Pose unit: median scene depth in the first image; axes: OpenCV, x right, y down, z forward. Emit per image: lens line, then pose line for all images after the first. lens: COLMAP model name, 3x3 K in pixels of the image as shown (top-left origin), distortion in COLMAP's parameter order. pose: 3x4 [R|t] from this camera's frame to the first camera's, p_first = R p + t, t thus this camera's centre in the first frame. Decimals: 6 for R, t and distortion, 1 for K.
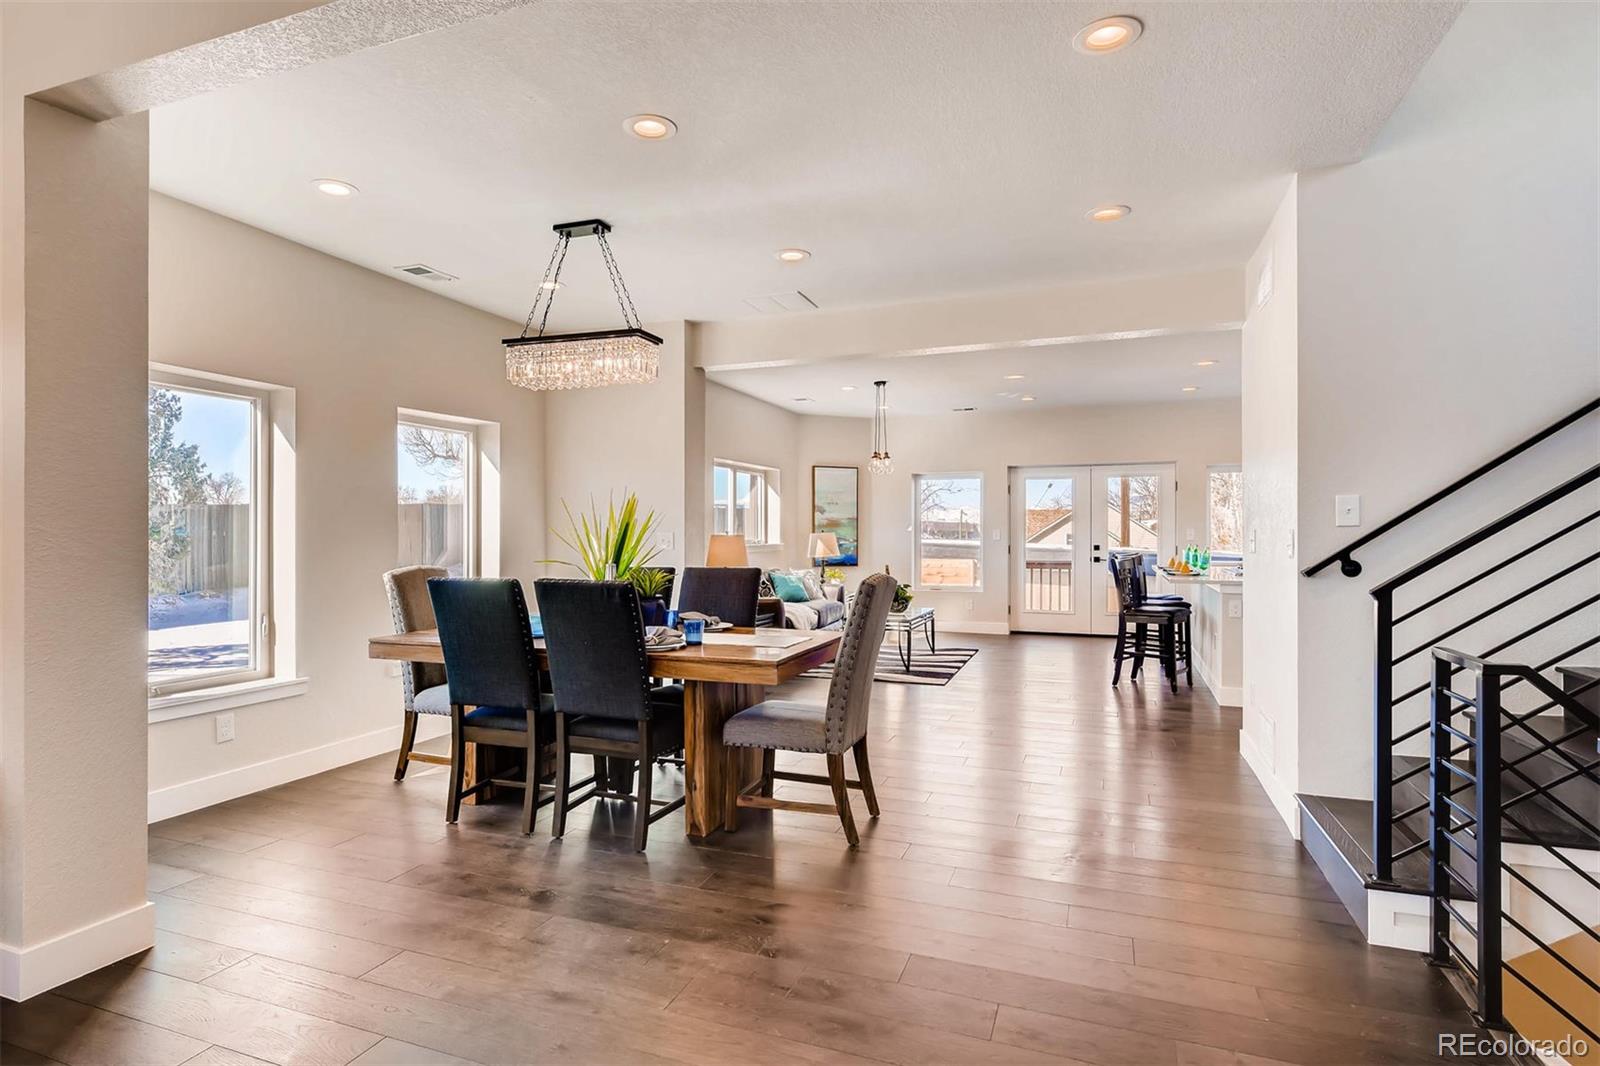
lens RADIAL K [[823.2, 0, 786.5], [0, 823.2, 533.2], [0, 0, 1]] dist [0.006452, -0.000236]
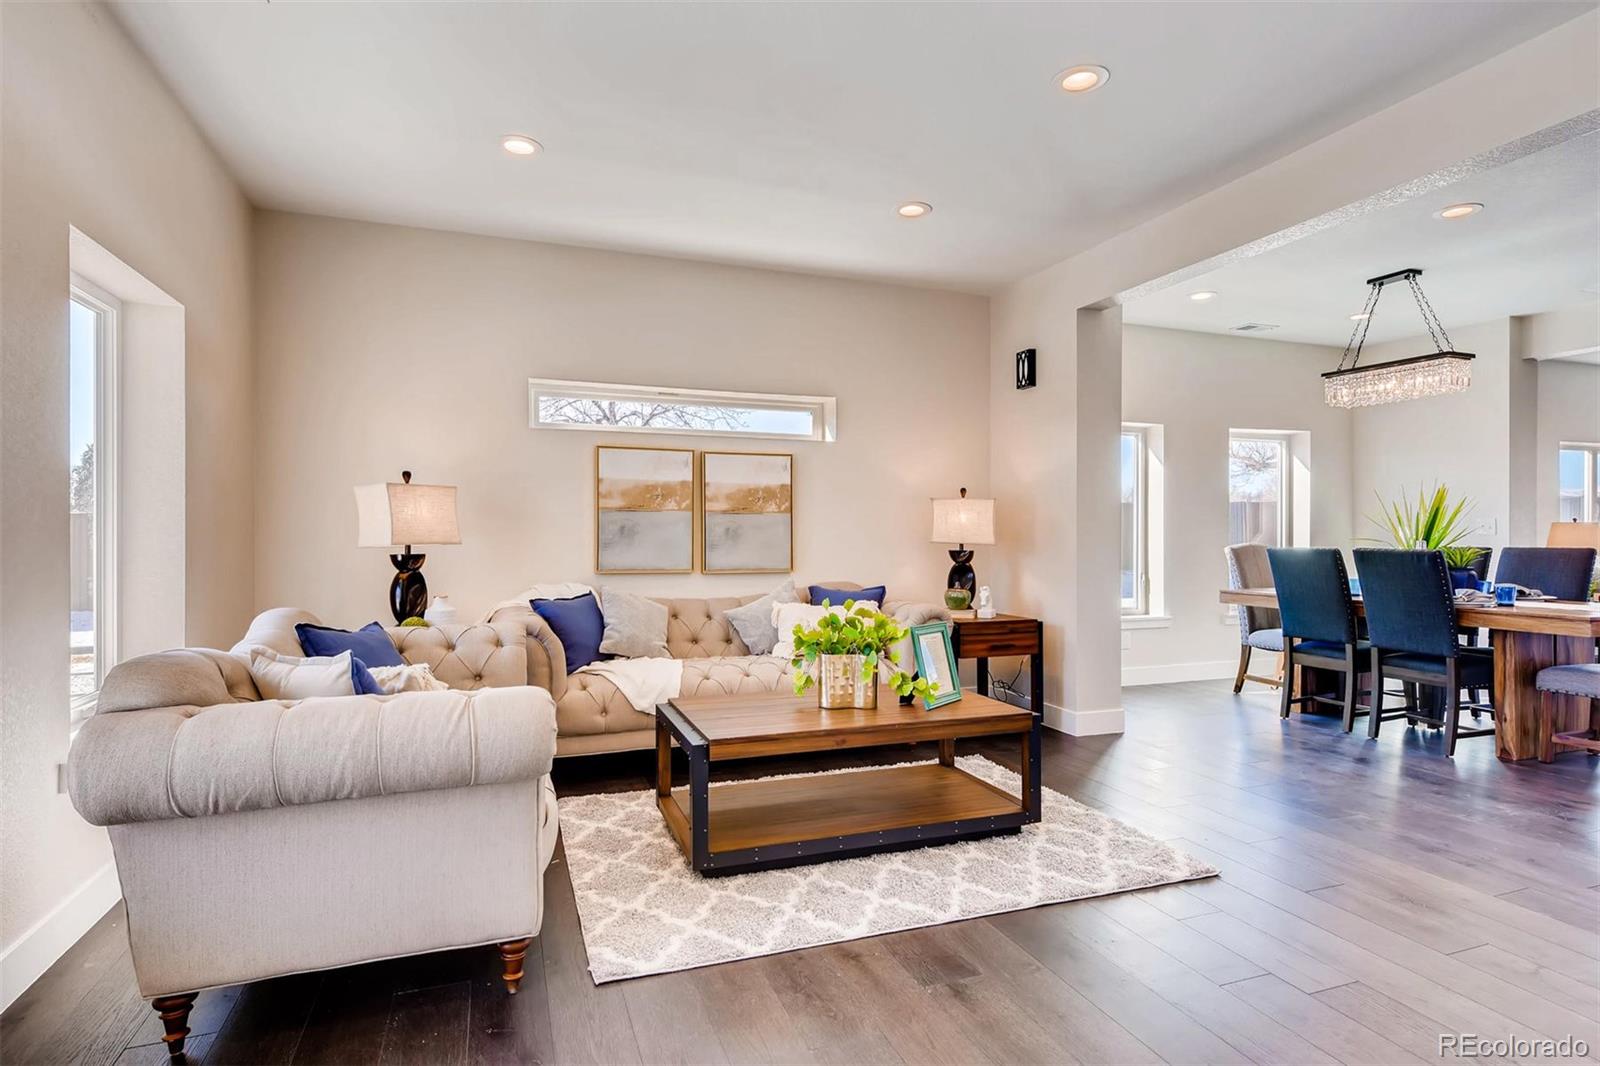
lens RADIAL K [[823.2, 0, 789.5], [0, 823.2, 532.1], [0, 0, 1]] dist [0.006452, -0.000236]
pose [[0.647372, 0.000425, -0.762174, 0.125219], [-0.000039, 1.000000, 0.000524, 0.023480], [0.762174, -0.000309, 0.647372, -0.558078]]
